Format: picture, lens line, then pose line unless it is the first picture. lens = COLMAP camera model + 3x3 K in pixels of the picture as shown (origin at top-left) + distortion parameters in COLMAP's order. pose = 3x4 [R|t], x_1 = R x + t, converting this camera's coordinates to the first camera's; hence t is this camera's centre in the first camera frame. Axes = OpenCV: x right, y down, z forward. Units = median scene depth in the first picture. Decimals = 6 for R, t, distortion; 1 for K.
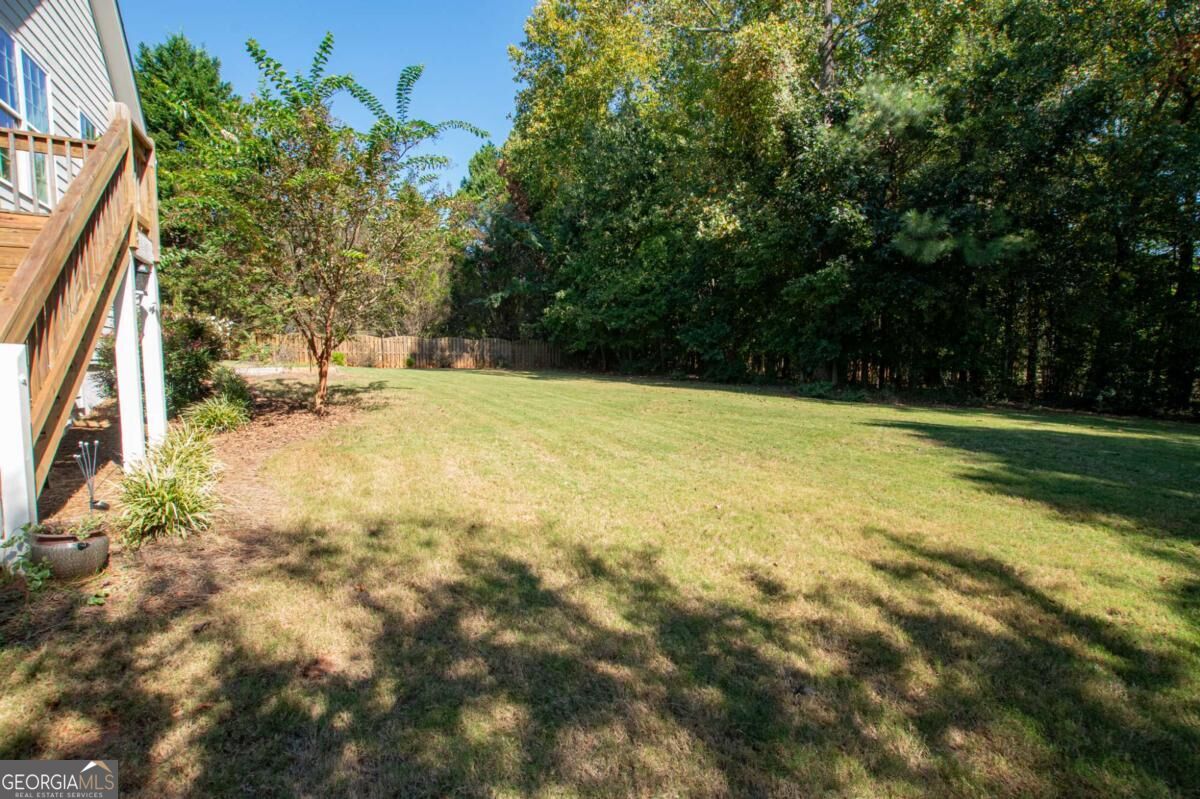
lens RADIAL K [[529.9, 0, 603.8], [0, 529.9, 401.1], [0, 0, 1]] dist [-0.036696, 0.007895]
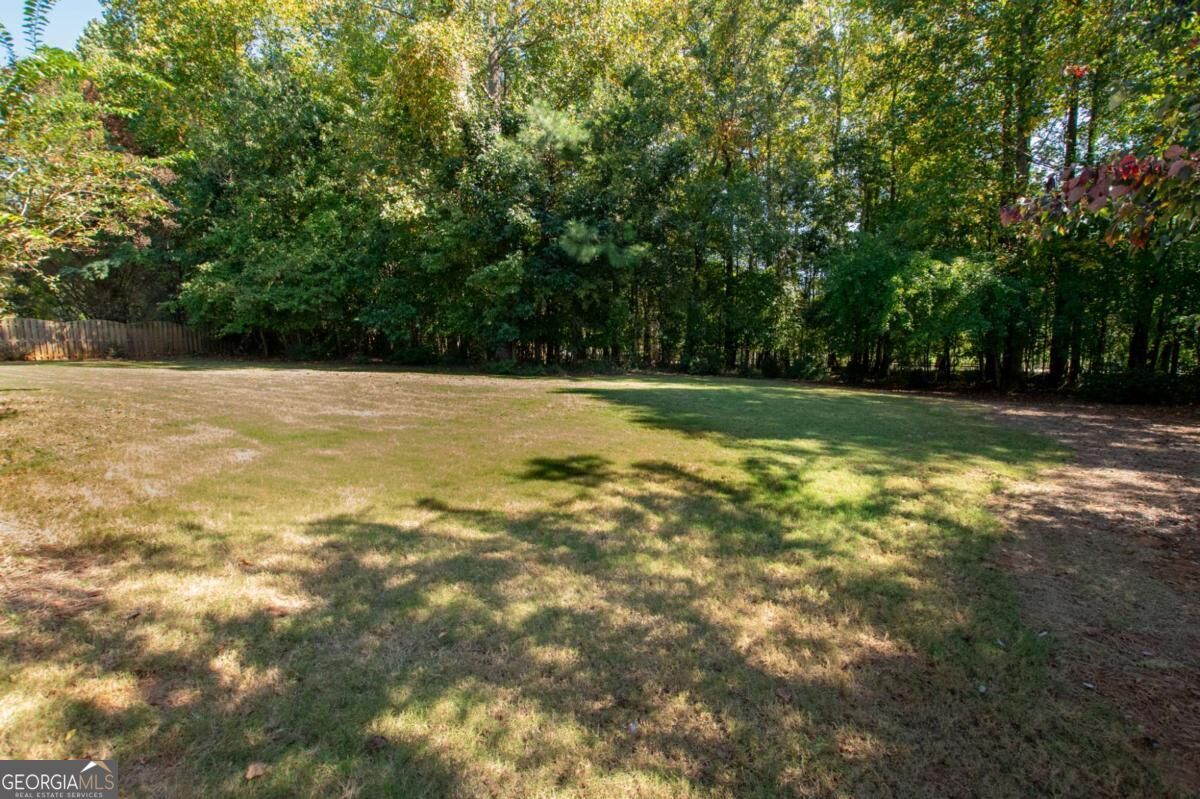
lens RADIAL K [[530.9, 0, 600.4], [0, 530.9, 394.0], [0, 0, 1]] dist [-0.002772, -0.000852]
pose [[0.819527, -0.072715, 0.568408, -0.090514], [0.059381, 0.997353, 0.041974, 0.000095], [-0.569955, -0.000646, 0.821676, -0.067001]]
